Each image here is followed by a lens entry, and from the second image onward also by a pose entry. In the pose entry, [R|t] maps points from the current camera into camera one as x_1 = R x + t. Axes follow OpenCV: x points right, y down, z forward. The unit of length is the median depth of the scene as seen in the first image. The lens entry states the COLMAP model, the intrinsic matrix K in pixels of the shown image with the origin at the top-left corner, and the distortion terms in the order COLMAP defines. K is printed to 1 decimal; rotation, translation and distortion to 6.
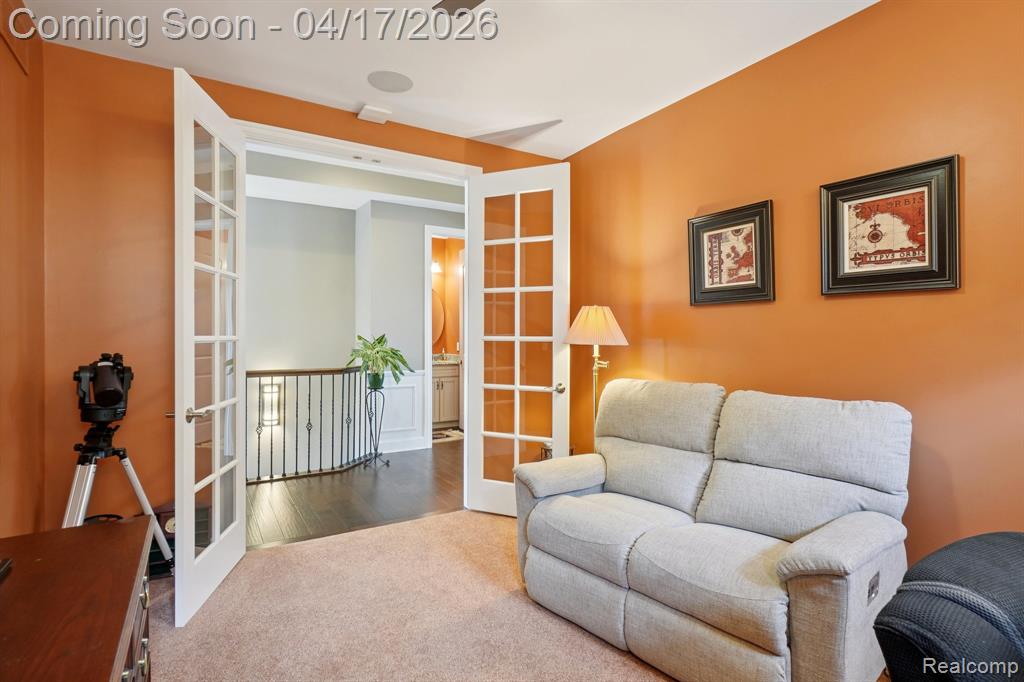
lens RADIAL K [[511.2, 0, 512.0], [0, 511.2, 341.0], [0, 0, 1]] dist [-0.003889, -0.000245]
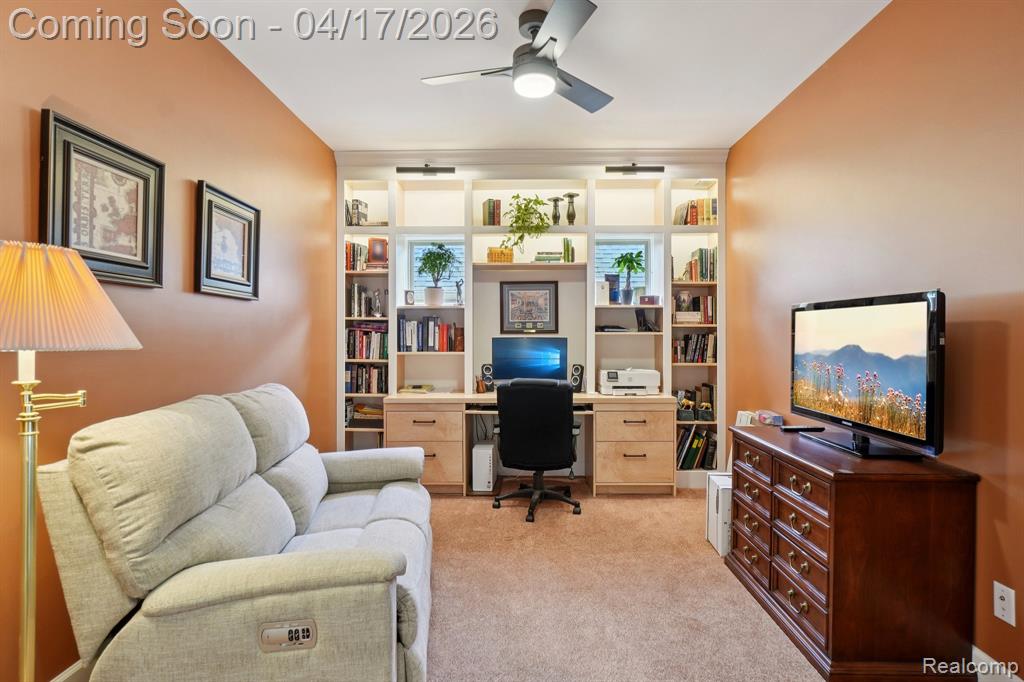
lens RADIAL K [[511.2, 0, 512.0], [0, 511.2, 341.0], [0, 0, 1]] dist [-0.003889, -0.000245]
pose [[-0.828579, -0.008123, 0.559813, -0.332484], [-0.001313, 0.999920, 0.012564, -0.005610], [-0.559871, 0.009675, -0.828523, 1.117049]]
